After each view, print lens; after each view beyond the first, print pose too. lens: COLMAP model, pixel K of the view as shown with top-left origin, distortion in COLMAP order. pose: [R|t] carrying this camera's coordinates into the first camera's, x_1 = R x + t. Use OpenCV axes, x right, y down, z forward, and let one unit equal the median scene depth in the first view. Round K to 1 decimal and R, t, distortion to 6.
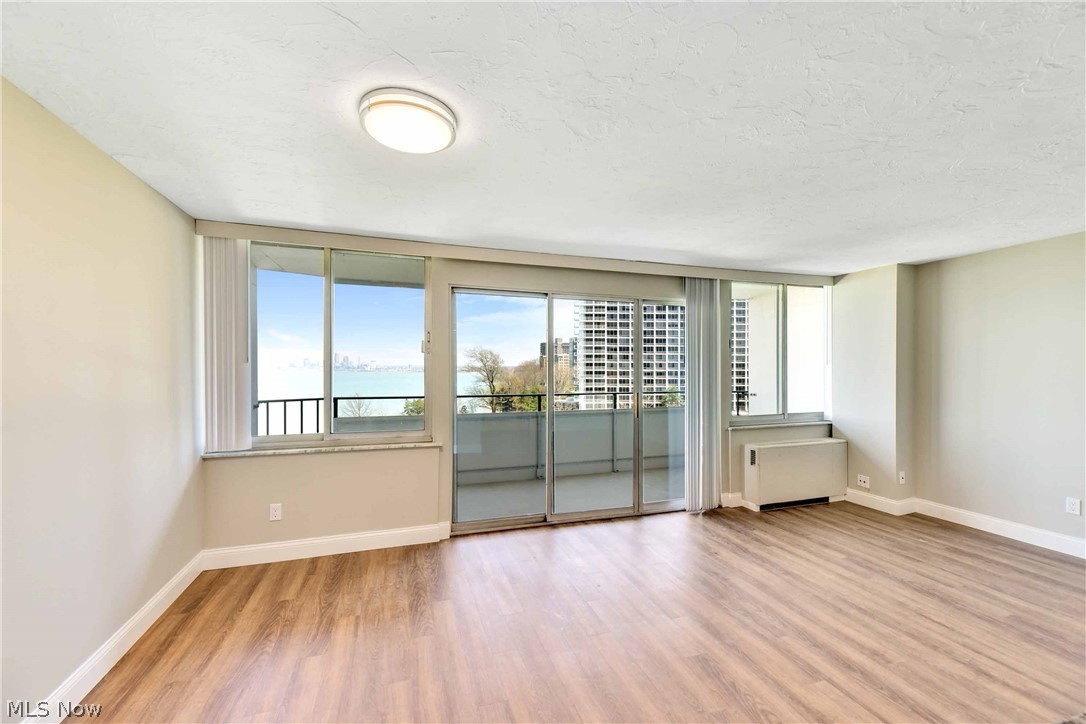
lens RADIAL K [[437.5, 0, 542.4], [0, 437.5, 370.1], [0, 0, 1]] dist [0.016424, -0.002594]
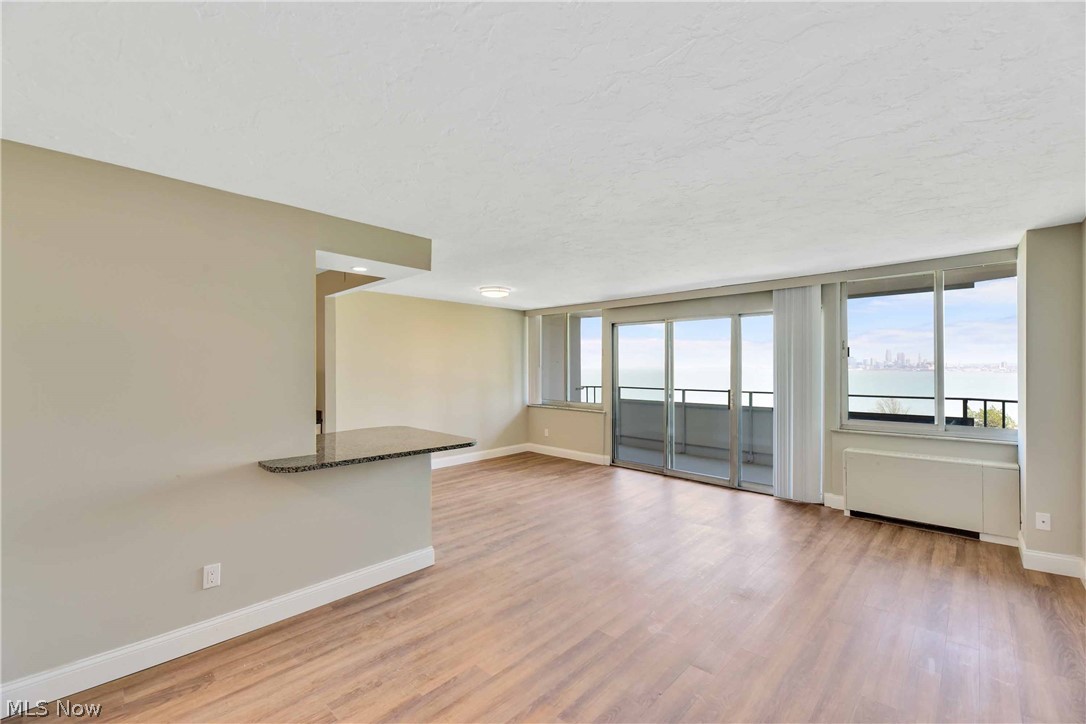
lens RADIAL K [[450.0, 0, 545.6], [0, 450.0, 366.4], [0, 0, 1]] dist [-0.002440, -0.000635]
pose [[0.465575, -0.005016, -0.884994, 1.212846], [-0.001185, 0.999980, -0.006292, -0.005919], [0.885008, 0.003978, 0.465559, -0.073956]]
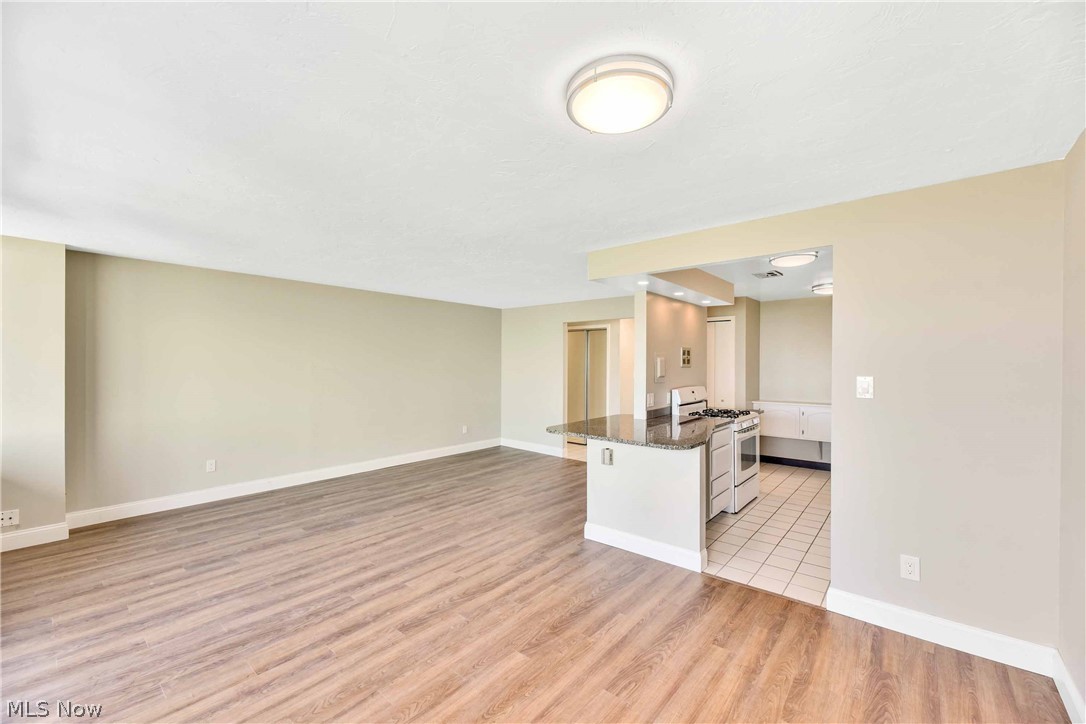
lens RADIAL K [[438.1, 0, 546.8], [0, 438.1, 364.6], [0, 0, 1]] dist [0.002116, -0.003599]
pose [[-0.521910, -0.005331, 0.852984, -0.442725], [-0.001152, 0.999984, 0.005545, -0.014804], [-0.853000, 0.001911, -0.521908, 0.718713]]
